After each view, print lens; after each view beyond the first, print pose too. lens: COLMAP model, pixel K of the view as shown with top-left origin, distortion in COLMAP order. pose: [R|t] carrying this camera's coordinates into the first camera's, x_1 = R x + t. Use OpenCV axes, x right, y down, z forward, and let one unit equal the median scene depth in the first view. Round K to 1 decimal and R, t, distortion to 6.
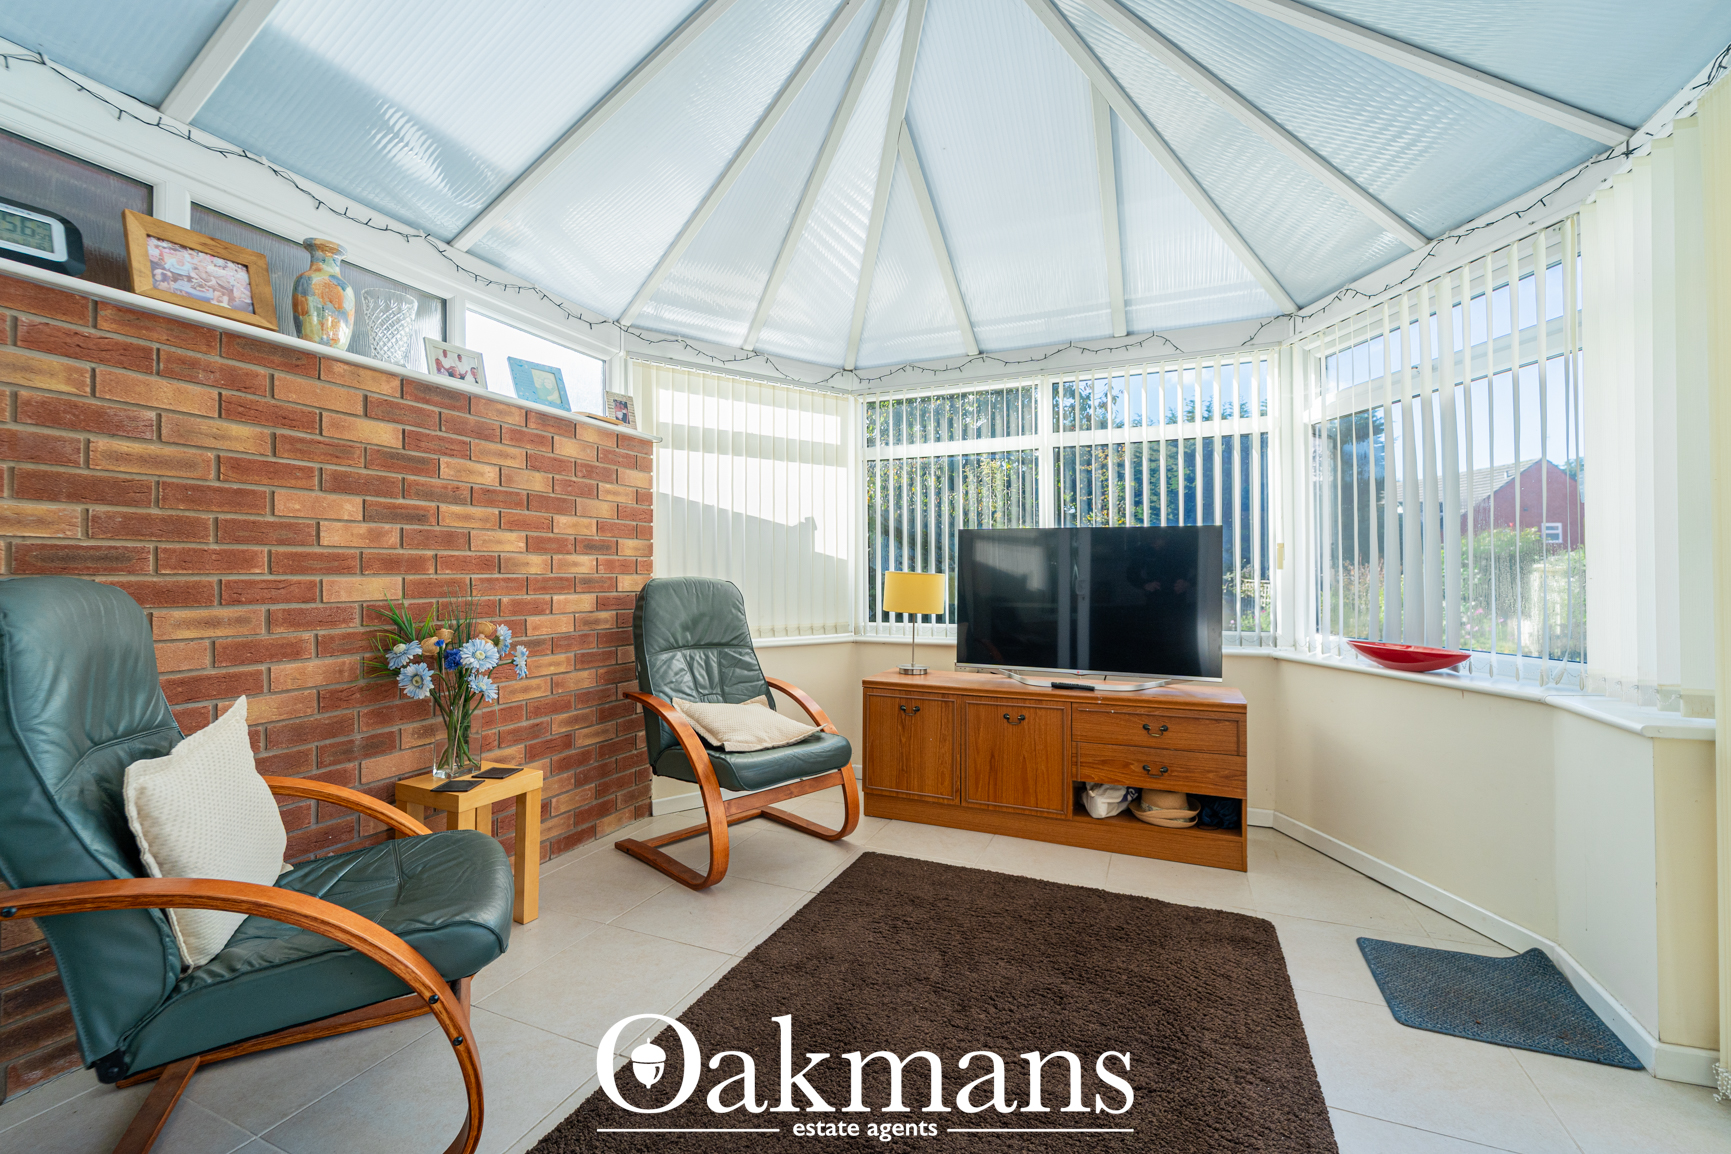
lens RADIAL K [[713.9, 0, 867.0], [0, 713.9, 570.8], [0, 0, 1]] dist [-0.003006, -0.001192]
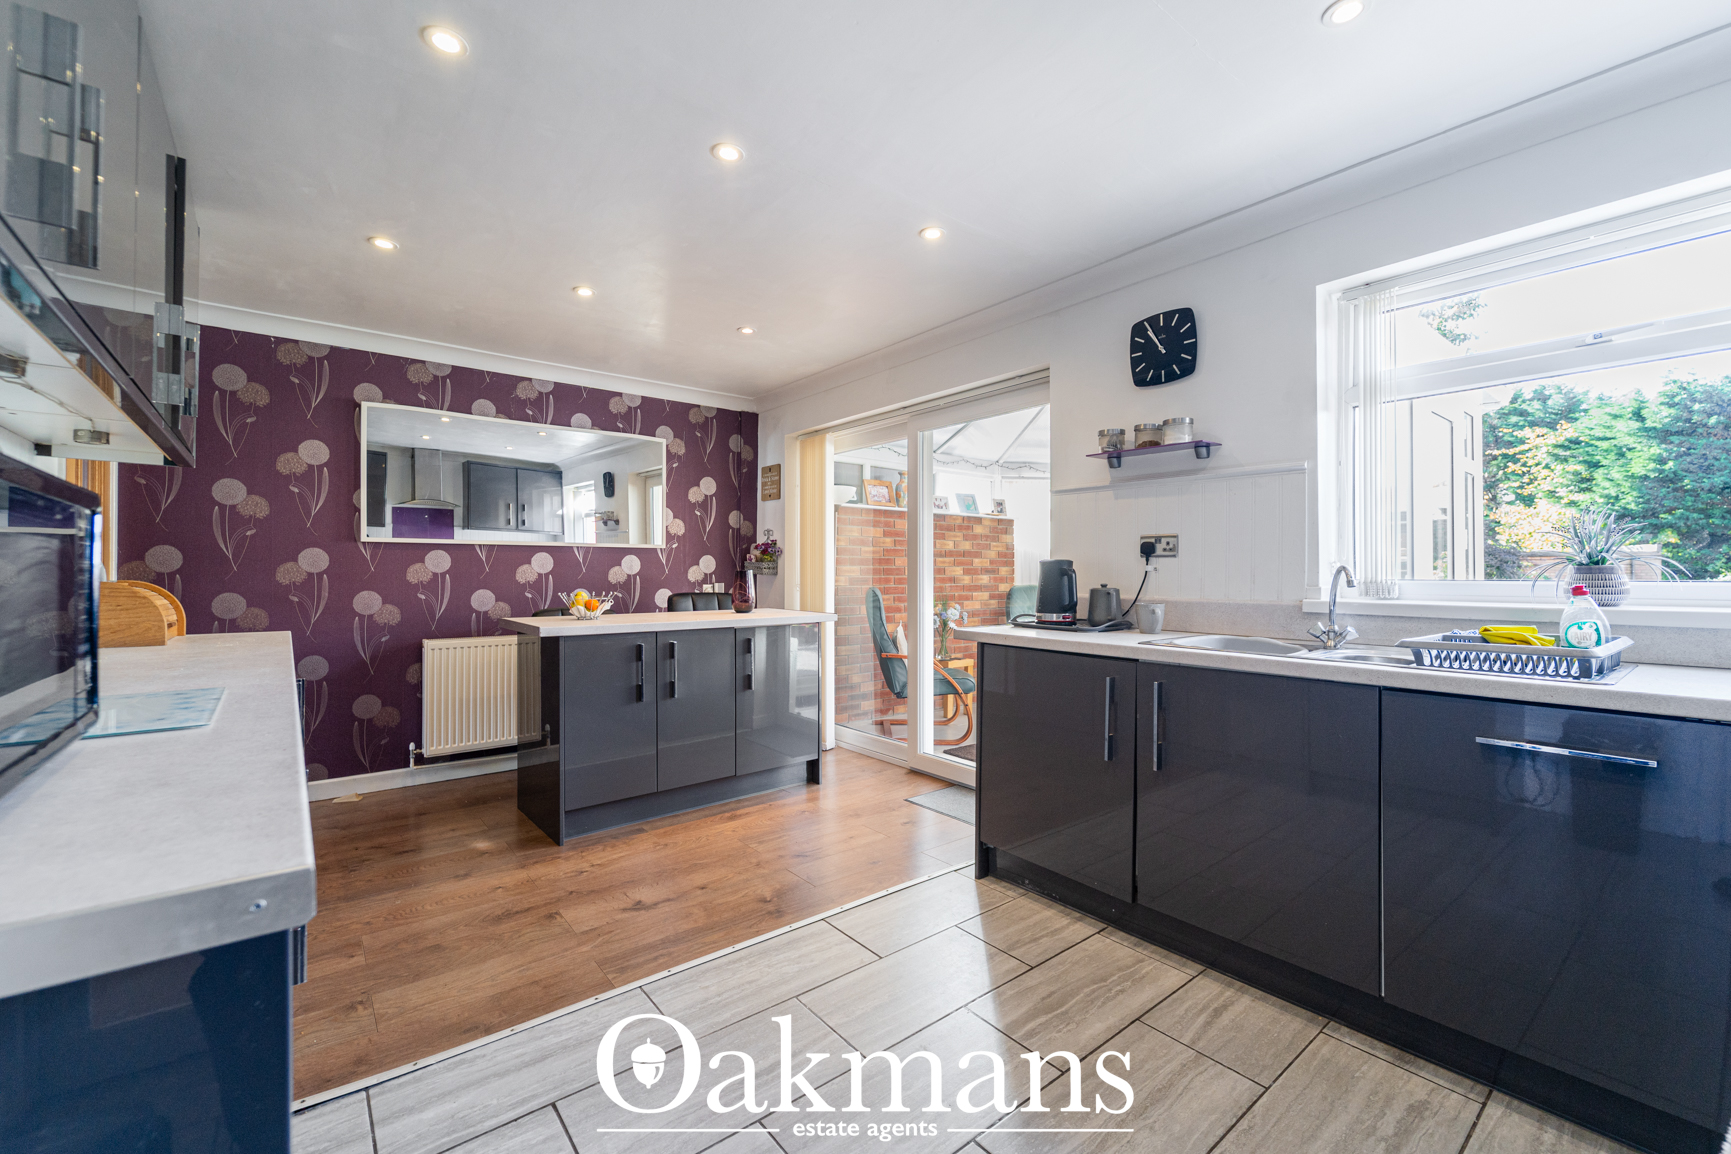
lens RADIAL K [[713.9, 0, 858.1], [0, 713.9, 570.4], [0, 0, 1]] dist [-0.003006, -0.001192]
pose [[0.876028, 0.000475, -0.482260, 0.370407], [0.001818, 0.999989, 0.004287, -0.050612], [0.482257, -0.004632, 0.876018, -1.266106]]
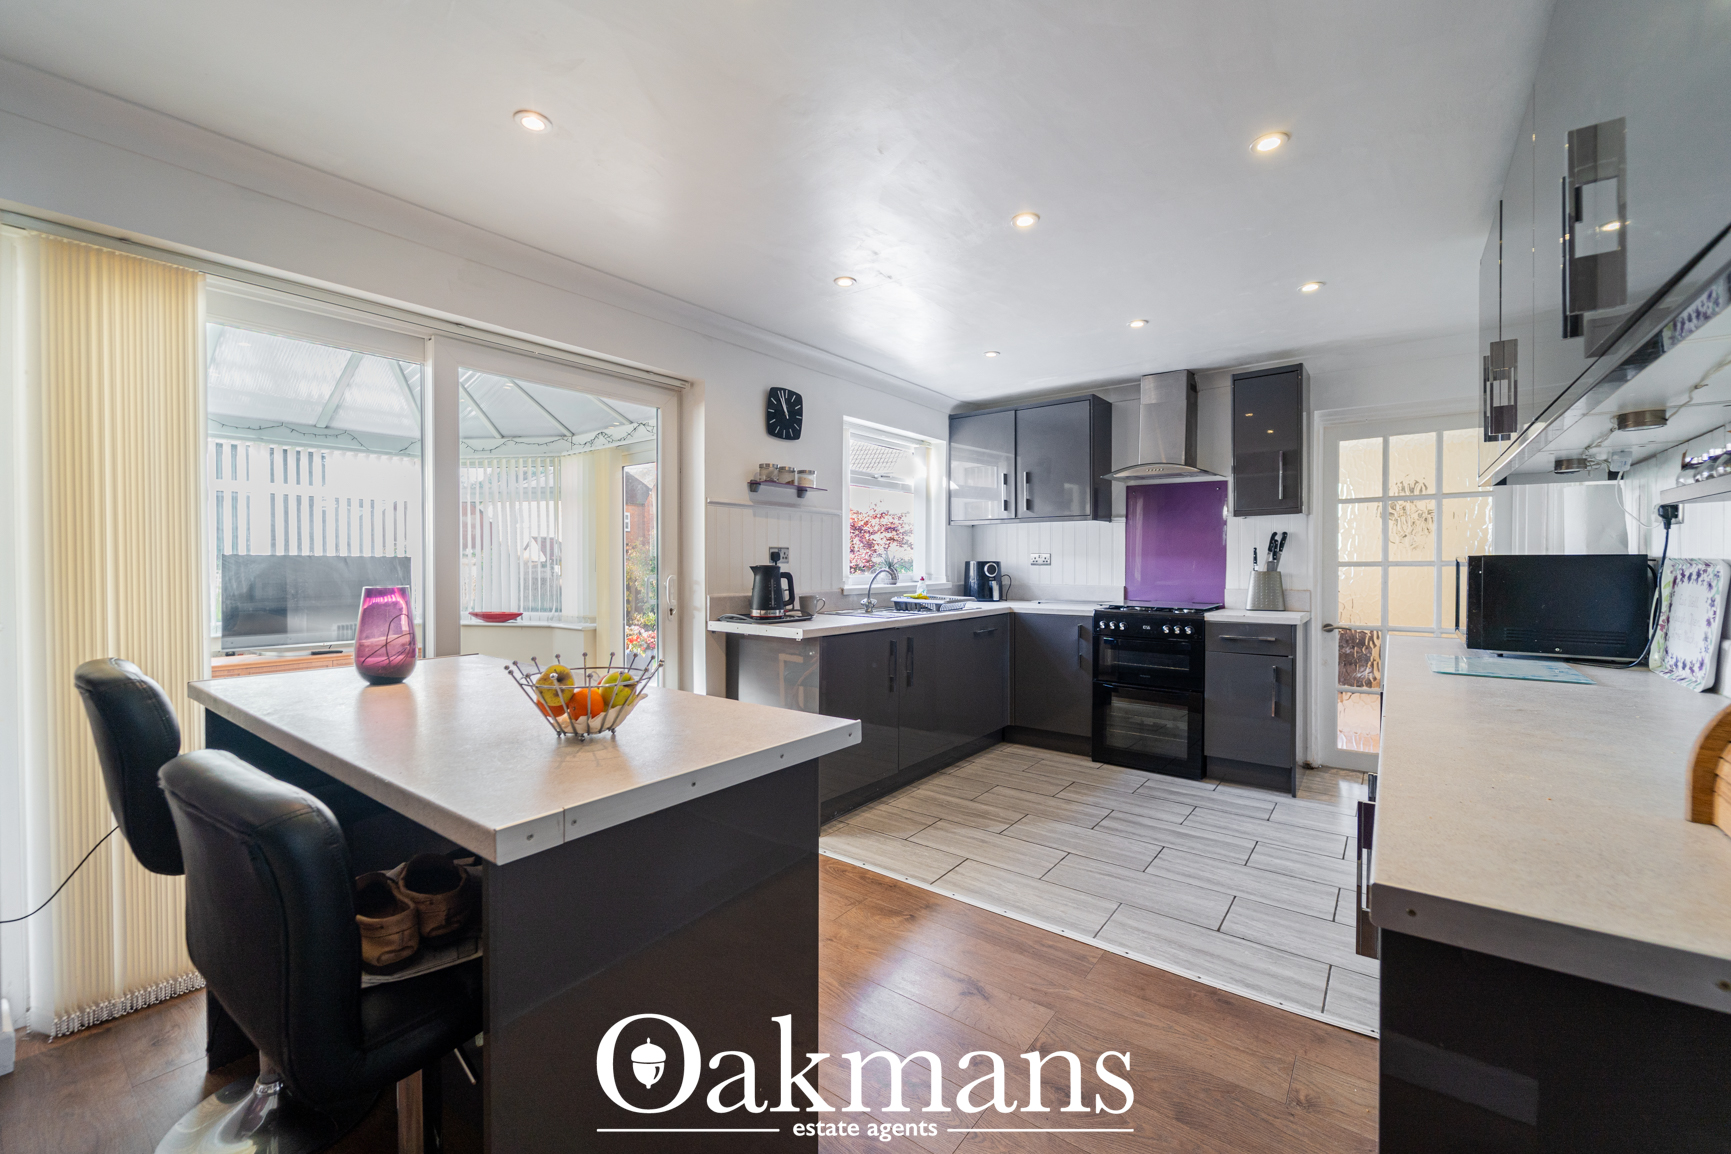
lens RADIAL K [[713.9, 0, 854.7], [0, 713.9, 567.9], [0, 0, 1]] dist [-0.003006, -0.001192]
pose [[0.251659, -0.012881, 0.967730, -1.102644], [-0.009984, 0.999824, 0.015904, -0.079146], [-0.967764, -0.013664, 0.251486, -0.656456]]
